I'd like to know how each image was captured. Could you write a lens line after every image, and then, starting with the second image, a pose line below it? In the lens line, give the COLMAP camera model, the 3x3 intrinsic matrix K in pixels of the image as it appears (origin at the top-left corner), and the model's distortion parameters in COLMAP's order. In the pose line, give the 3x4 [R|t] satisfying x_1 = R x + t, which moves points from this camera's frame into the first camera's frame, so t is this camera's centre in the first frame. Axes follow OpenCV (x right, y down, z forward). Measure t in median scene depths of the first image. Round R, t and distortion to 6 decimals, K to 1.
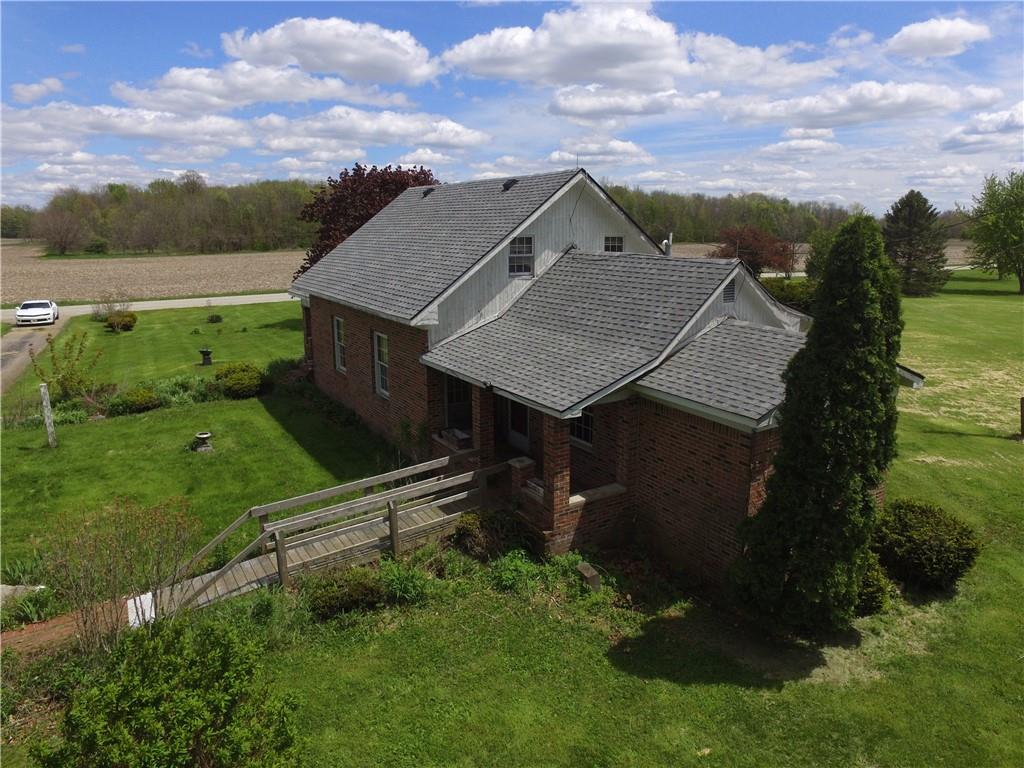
lens RADIAL K [[685.7, 0, 521.3], [0, 685.7, 382.9], [0, 0, 1]] dist [-0.122046, 0.091398]
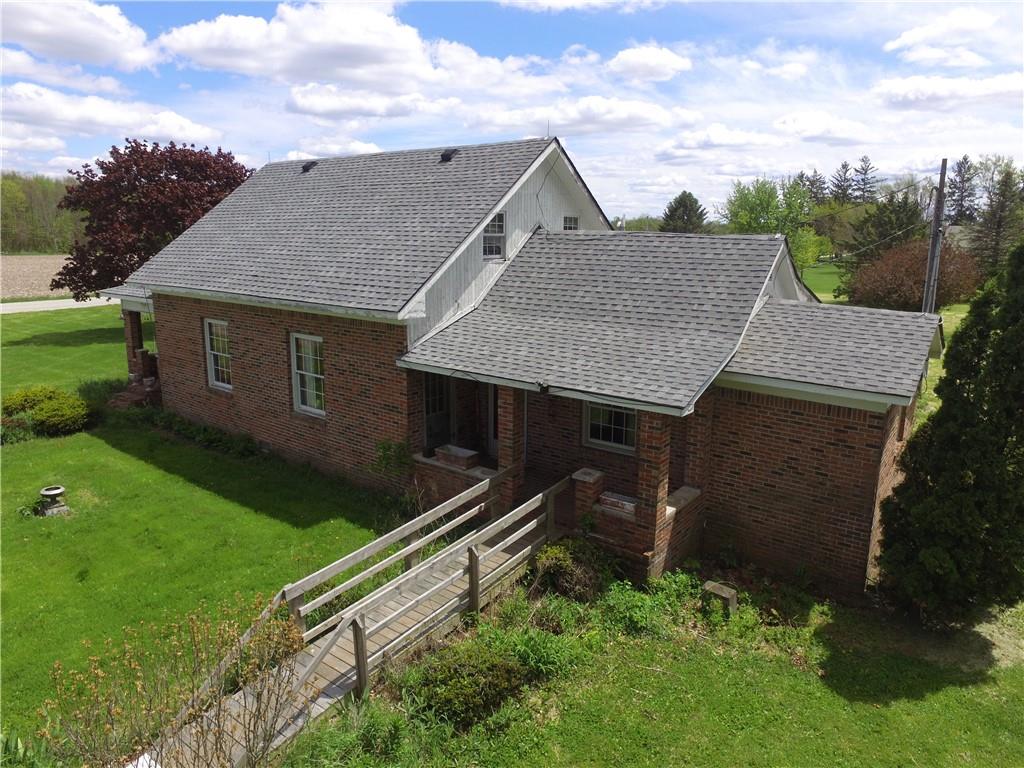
lens RADIAL K [[685.7, 0, 522.5], [0, 685.7, 374.5], [0, 0, 1]] dist [-0.122046, 0.091398]
pose [[0.930930, -0.064276, 0.359496, -0.199315], [0.070508, 0.997502, -0.004235, -0.004510], [-0.358326, 0.029290, 0.933137, 0.136228]]
